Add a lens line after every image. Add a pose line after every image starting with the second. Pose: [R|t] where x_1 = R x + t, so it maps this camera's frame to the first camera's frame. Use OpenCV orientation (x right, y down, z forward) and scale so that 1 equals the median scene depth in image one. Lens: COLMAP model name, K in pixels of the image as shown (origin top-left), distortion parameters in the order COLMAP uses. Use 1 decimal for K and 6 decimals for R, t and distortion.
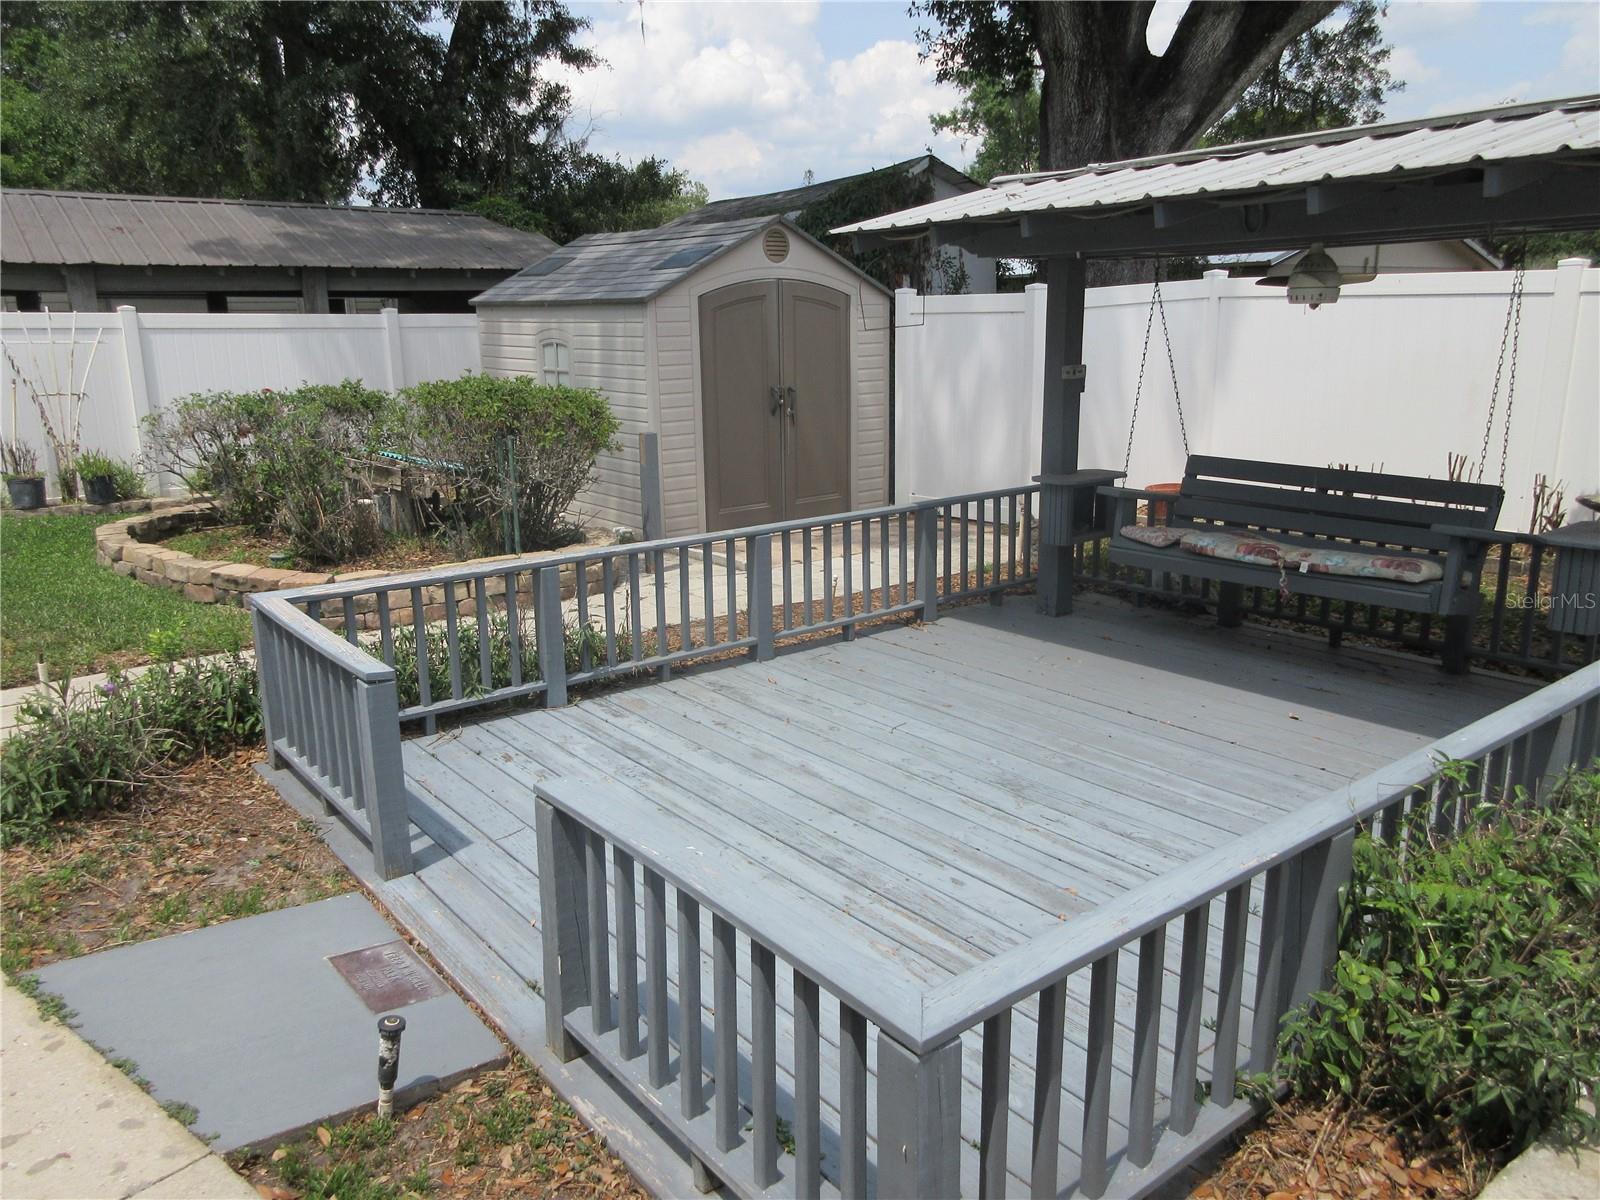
lens RADIAL K [[1200.3, 0, 800.0], [0, 1200.3, 600.0], [0, 0, 1]] dist [0.031902, -0.001307]
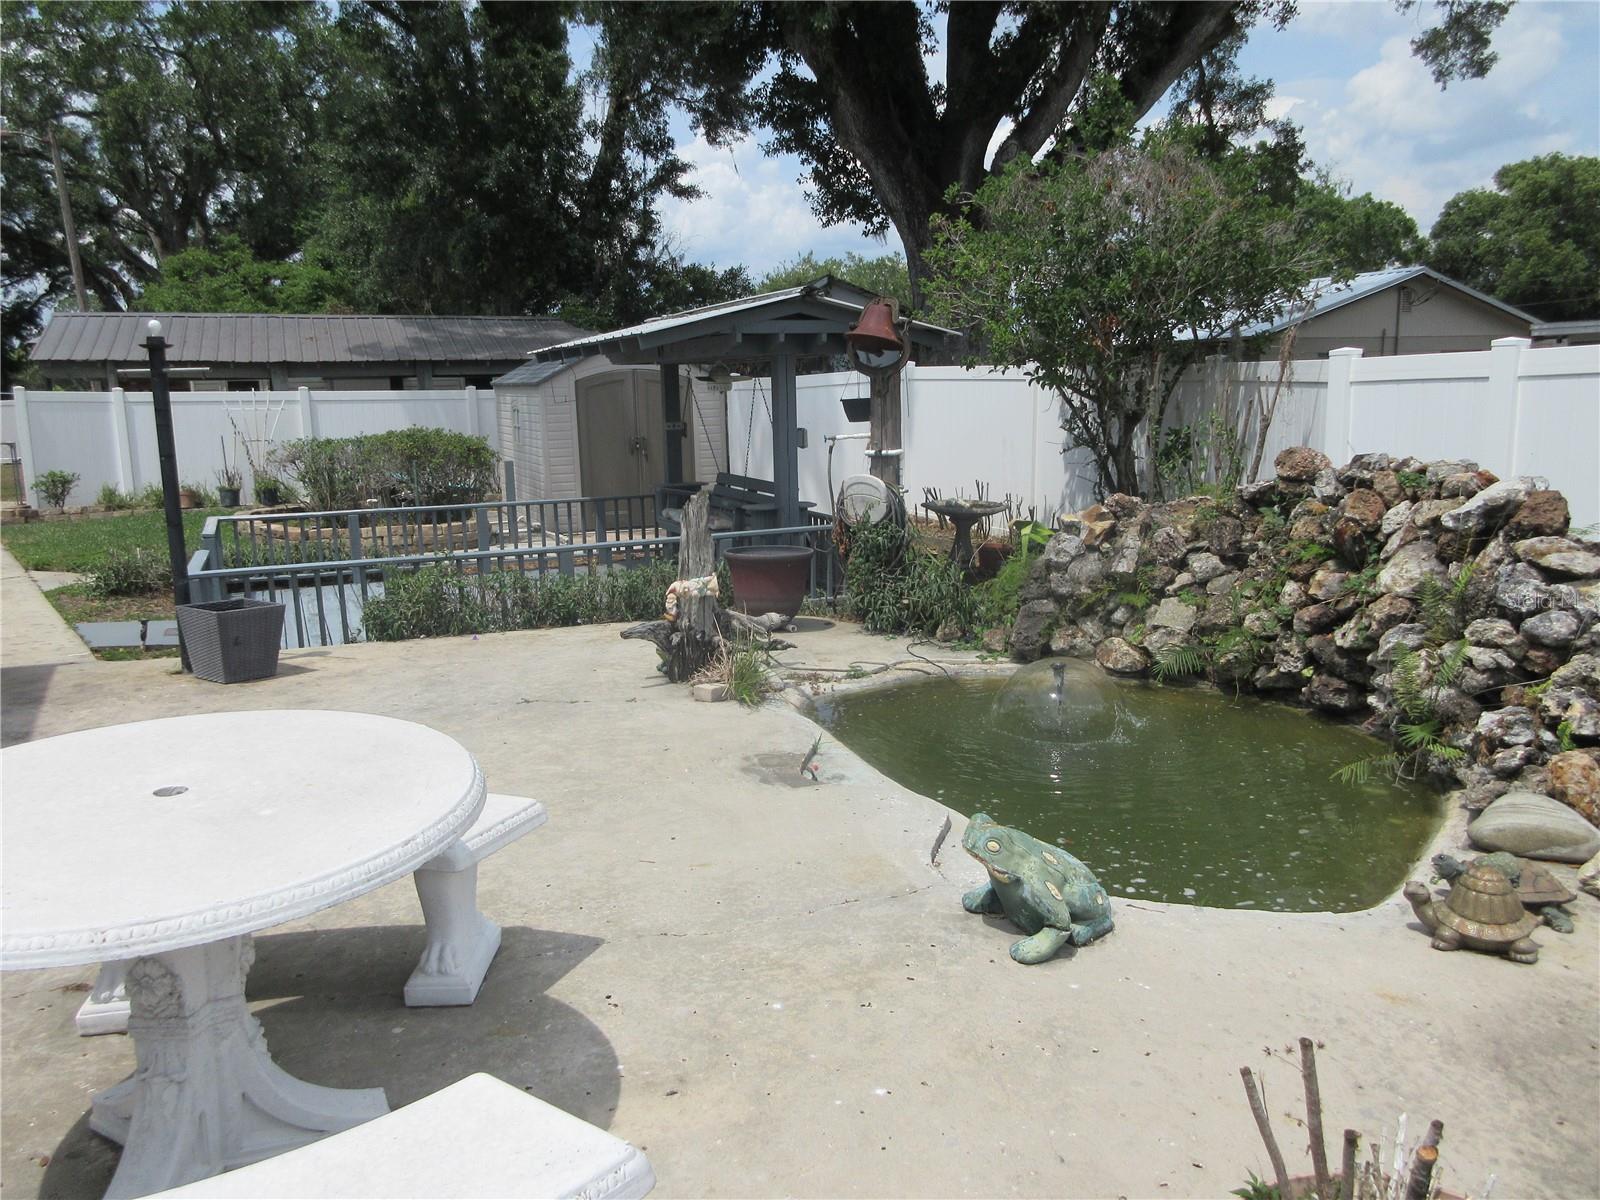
lens RADIAL K [[1200.3, 0, 800.0], [0, 1200.3, 600.0], [0, 0, 1]] dist [0.031902, -0.001307]
pose [[0.970326, 0.037413, -0.238888, 0.482947], [-0.049022, 0.997878, -0.042841, 0.078017], [0.236778, 0.053281, 0.970102, -0.391571]]
